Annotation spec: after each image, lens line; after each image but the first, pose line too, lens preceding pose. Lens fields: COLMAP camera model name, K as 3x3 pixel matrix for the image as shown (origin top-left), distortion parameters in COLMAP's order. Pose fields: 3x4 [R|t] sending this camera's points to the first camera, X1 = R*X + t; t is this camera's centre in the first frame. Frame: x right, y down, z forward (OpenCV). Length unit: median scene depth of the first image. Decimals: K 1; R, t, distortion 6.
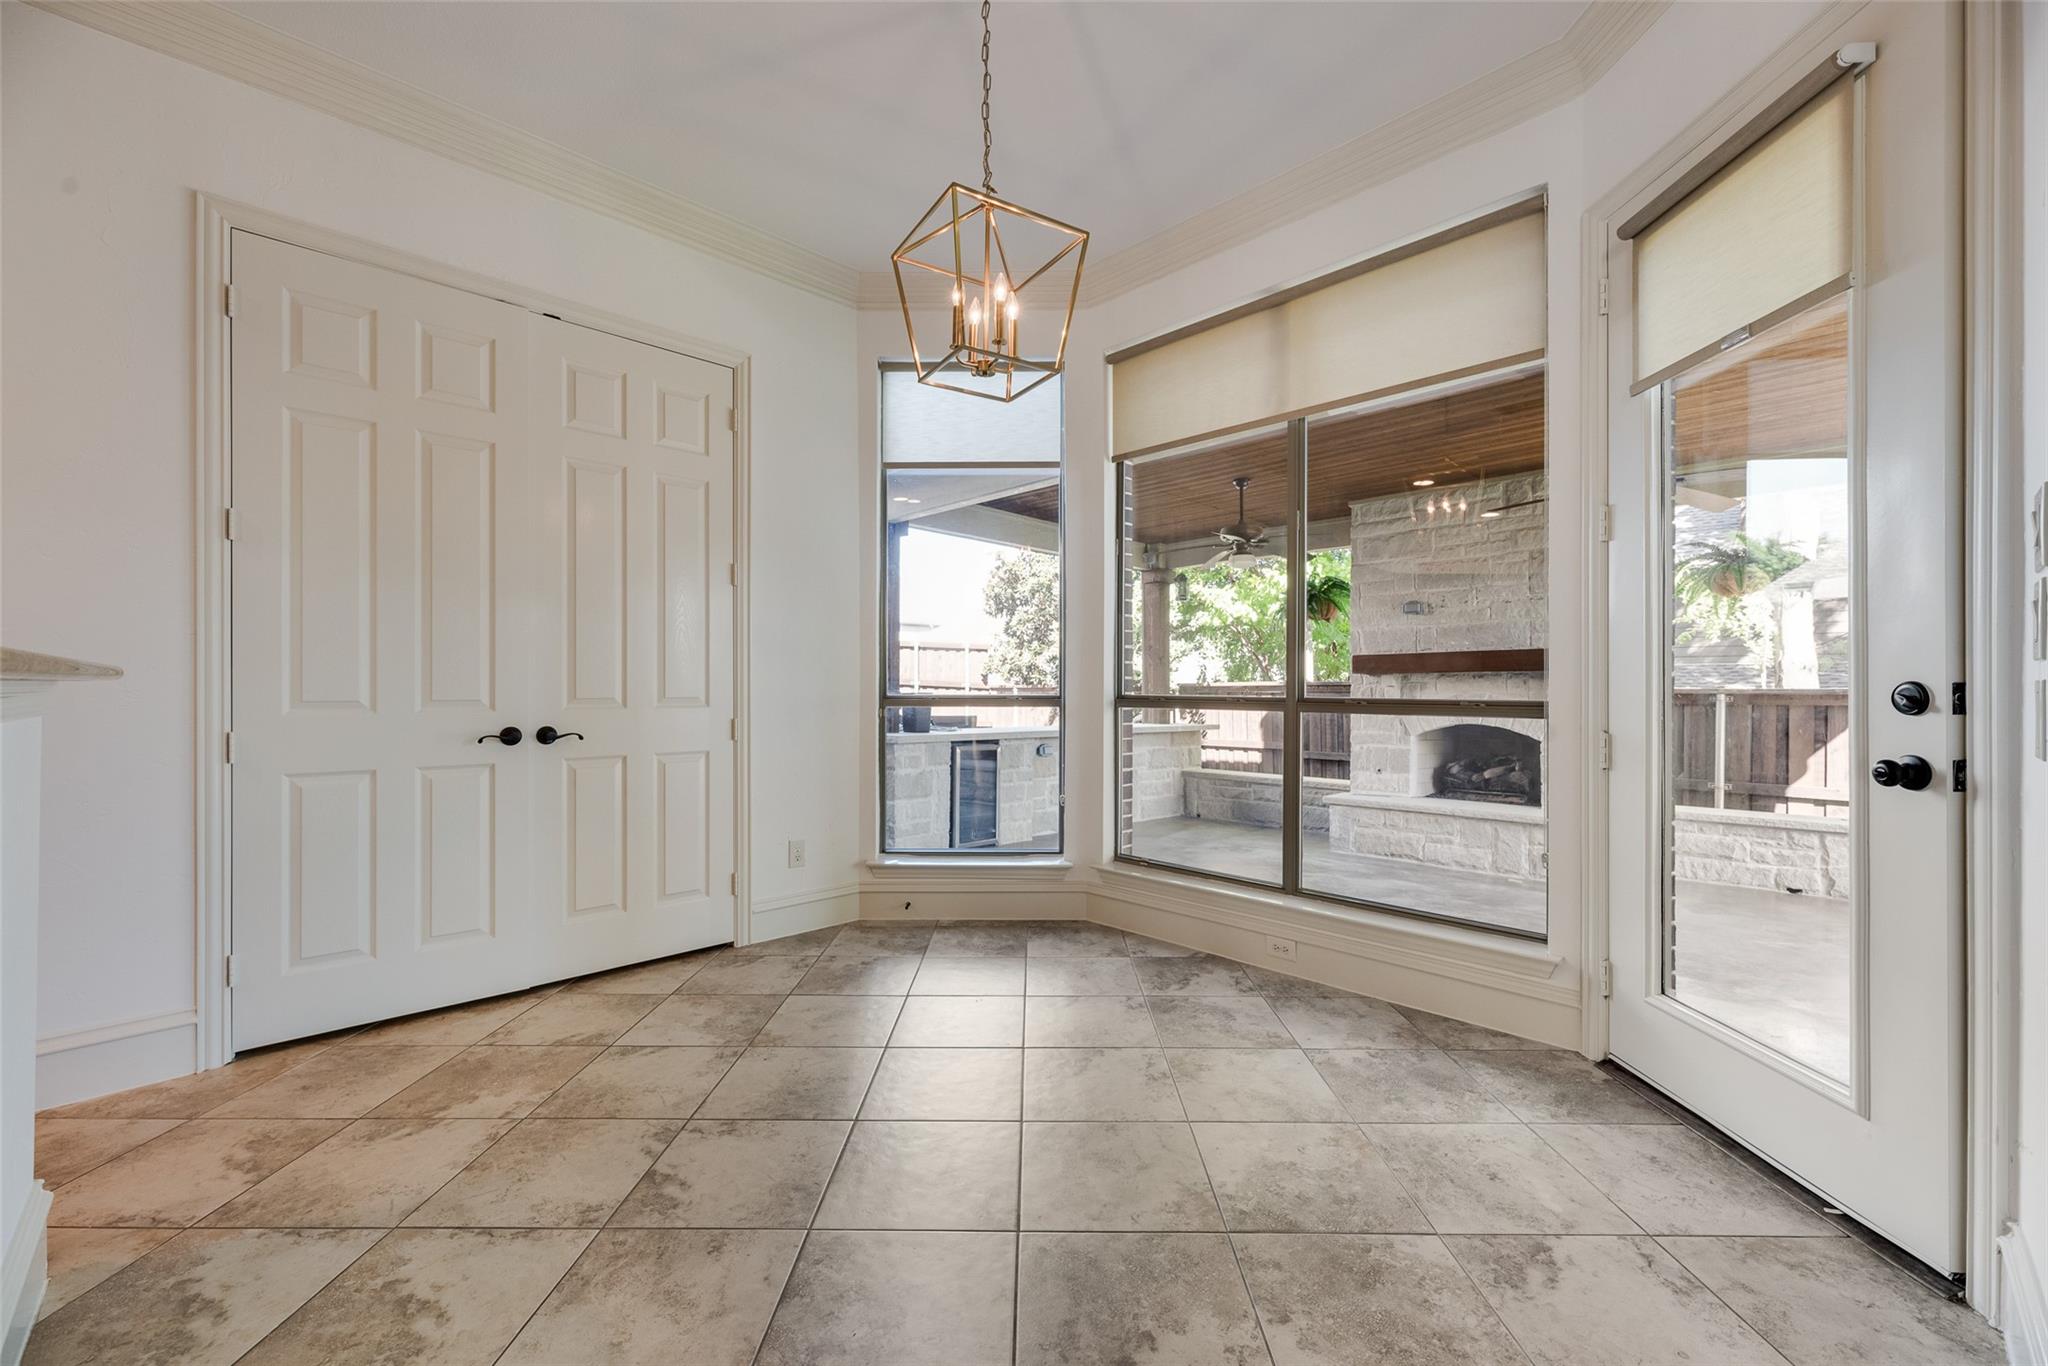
lens RADIAL K [[823.5, 0, 1027.1], [0, 823.5, 686.4], [0, 0, 1]] dist [0.001871, 0.000161]
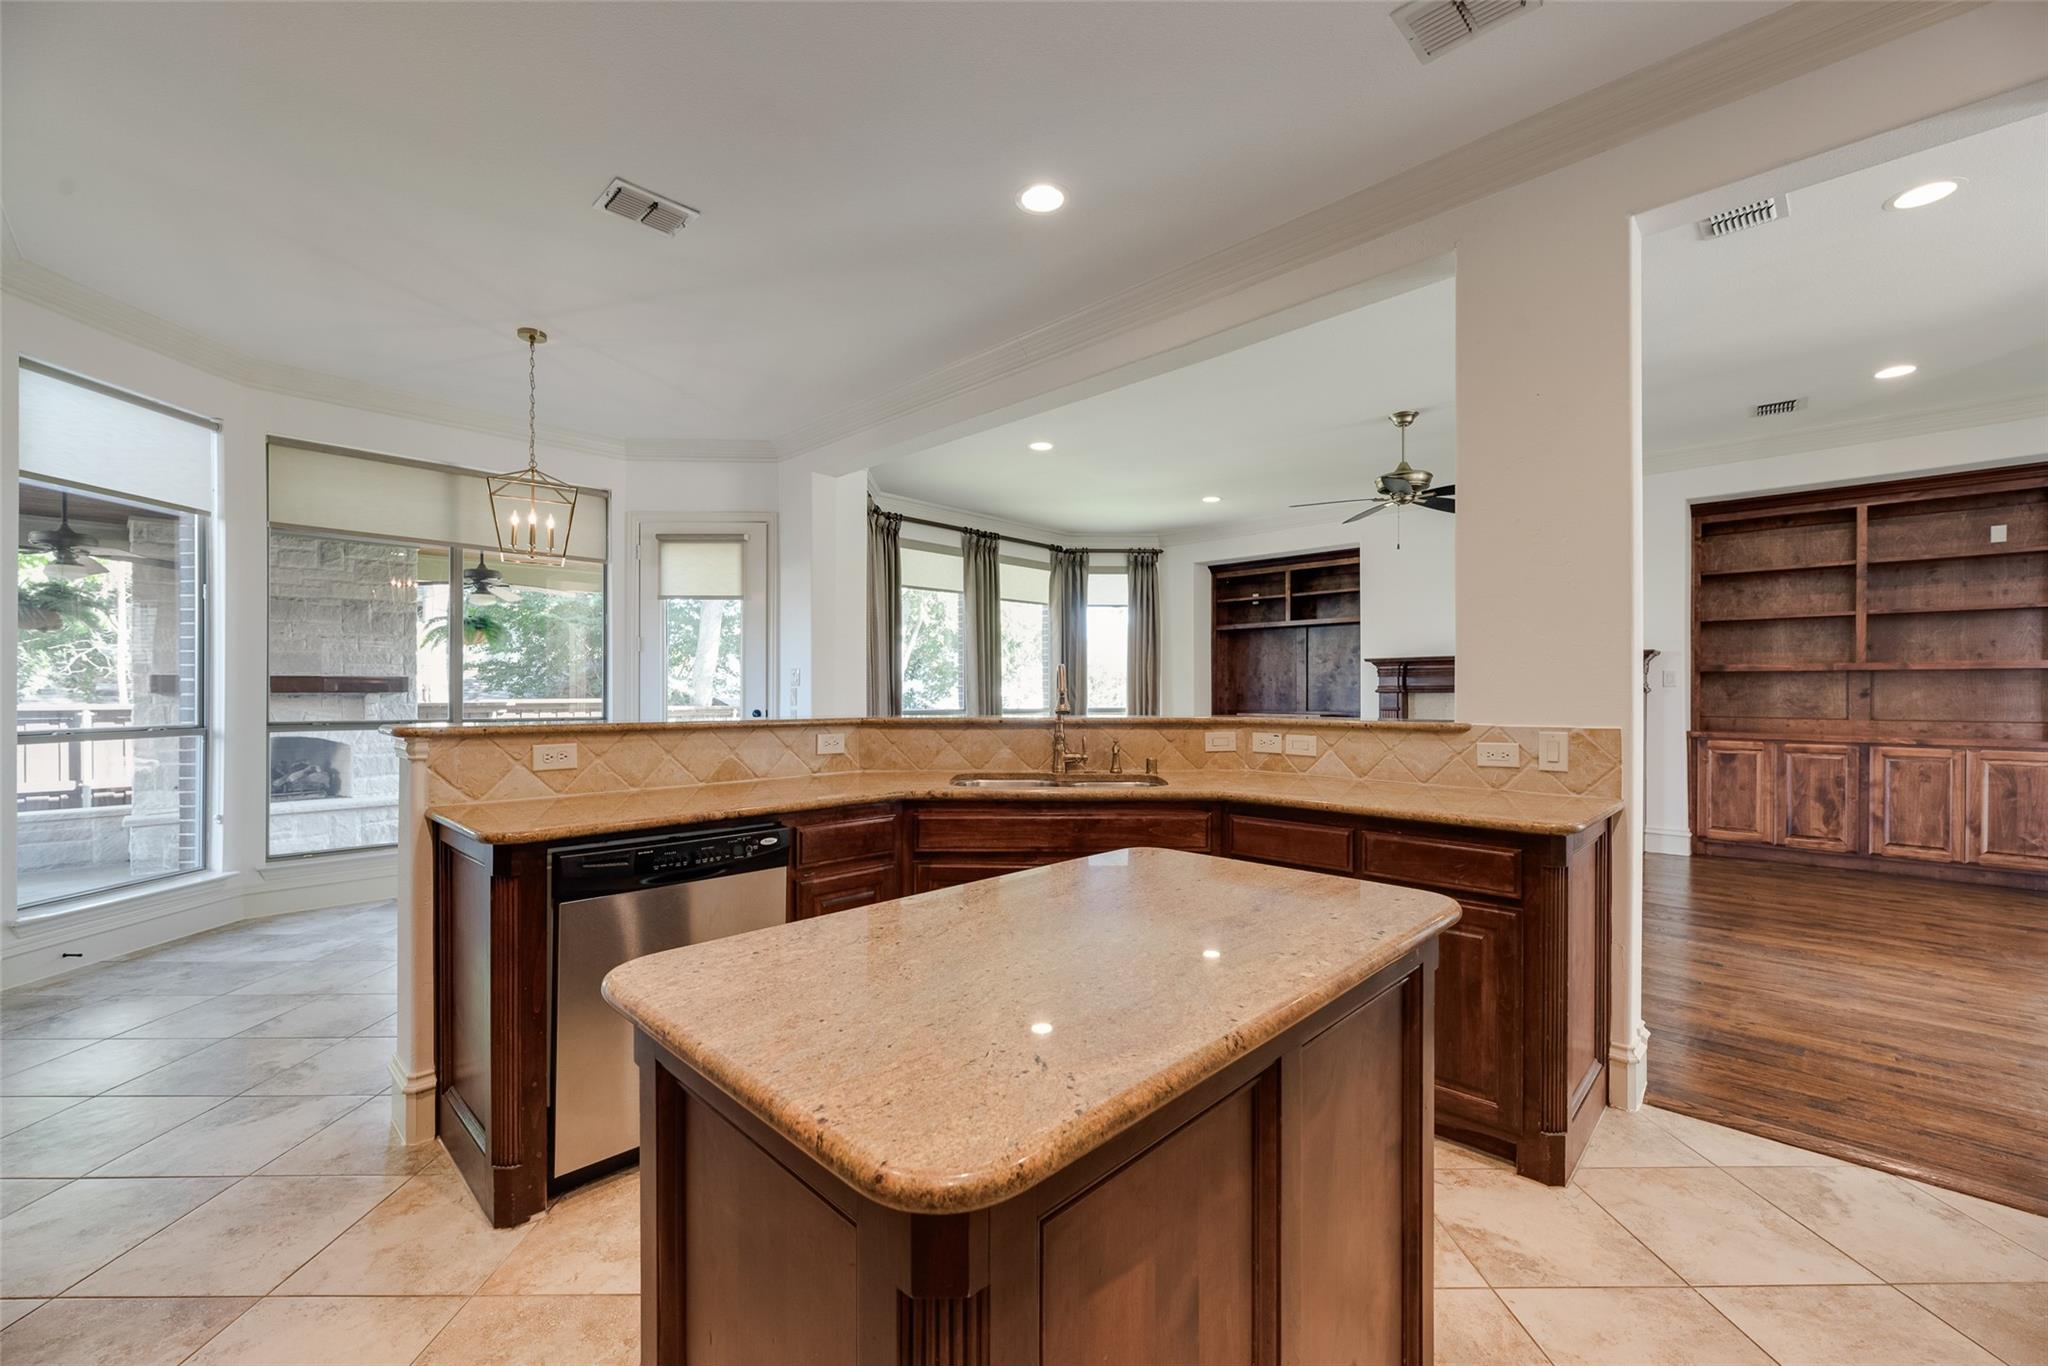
lens RADIAL K [[821.4, 0, 1026.9], [0, 821.4, 691.9], [0, 0, 1]] dist [0.001171, -0.000018]
pose [[-0.021160, -0.001272, 0.999775, -0.657883], [-0.001874, 0.999997, 0.001232, -0.021719], [-0.999774, -0.001848, -0.021163, -0.039792]]
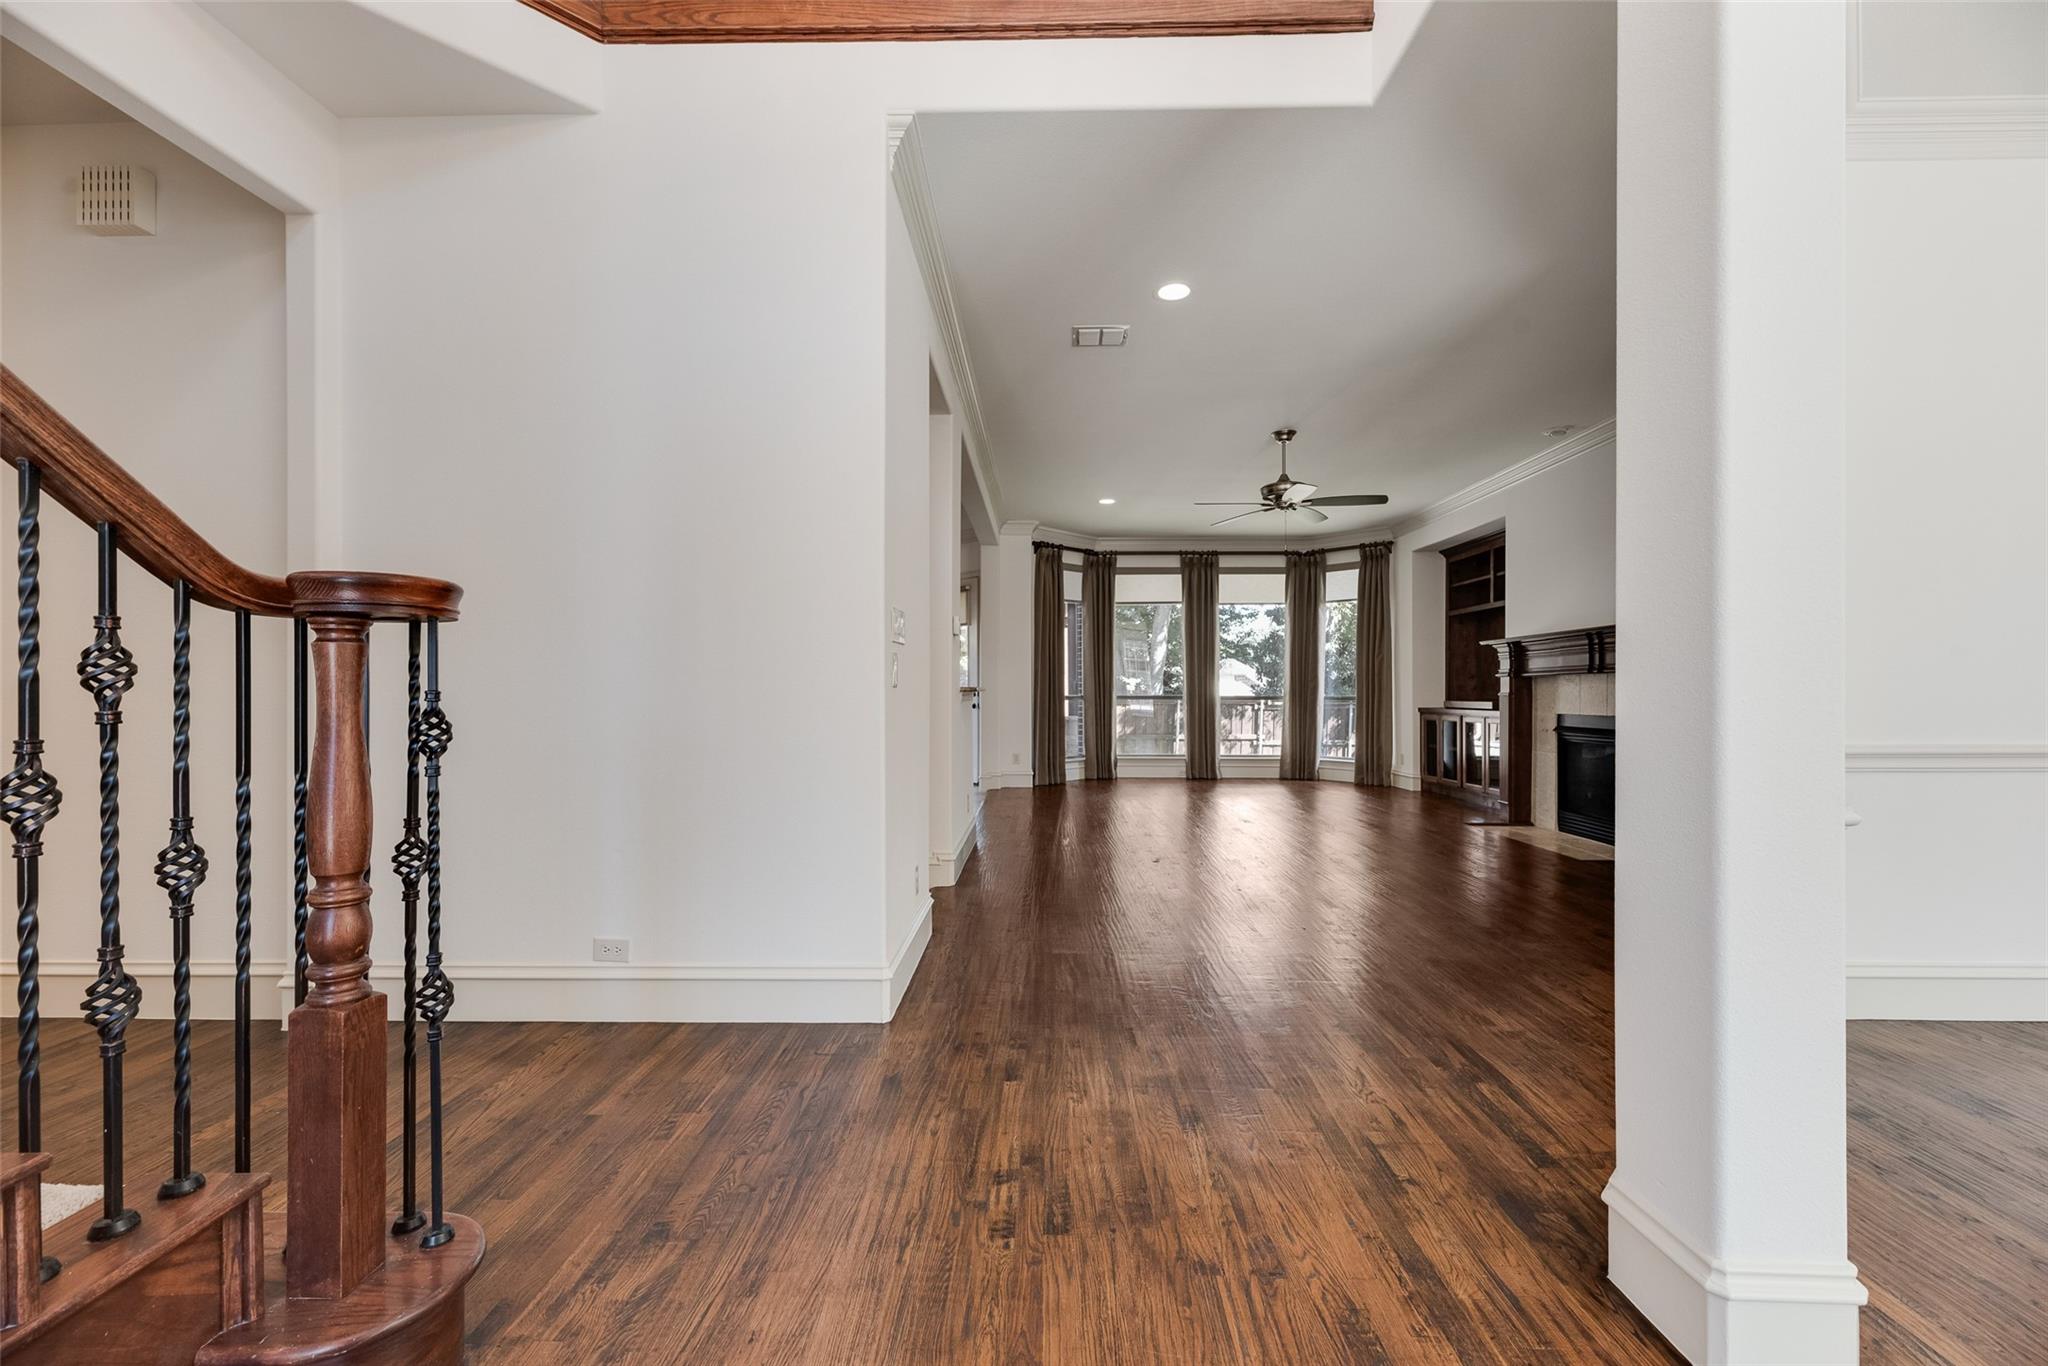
lens RADIAL K [[821.4, 0, 1026.9], [0, 821.4, 691.9], [0, 0, 1]] dist [0.001171, -0.000018]
pose [[0.716749, -0.001261, 0.697330, -0.716254], [-0.000271, 0.999998, 0.002087, -0.002850], [-0.697331, -0.001685, 0.716747, -0.898678]]
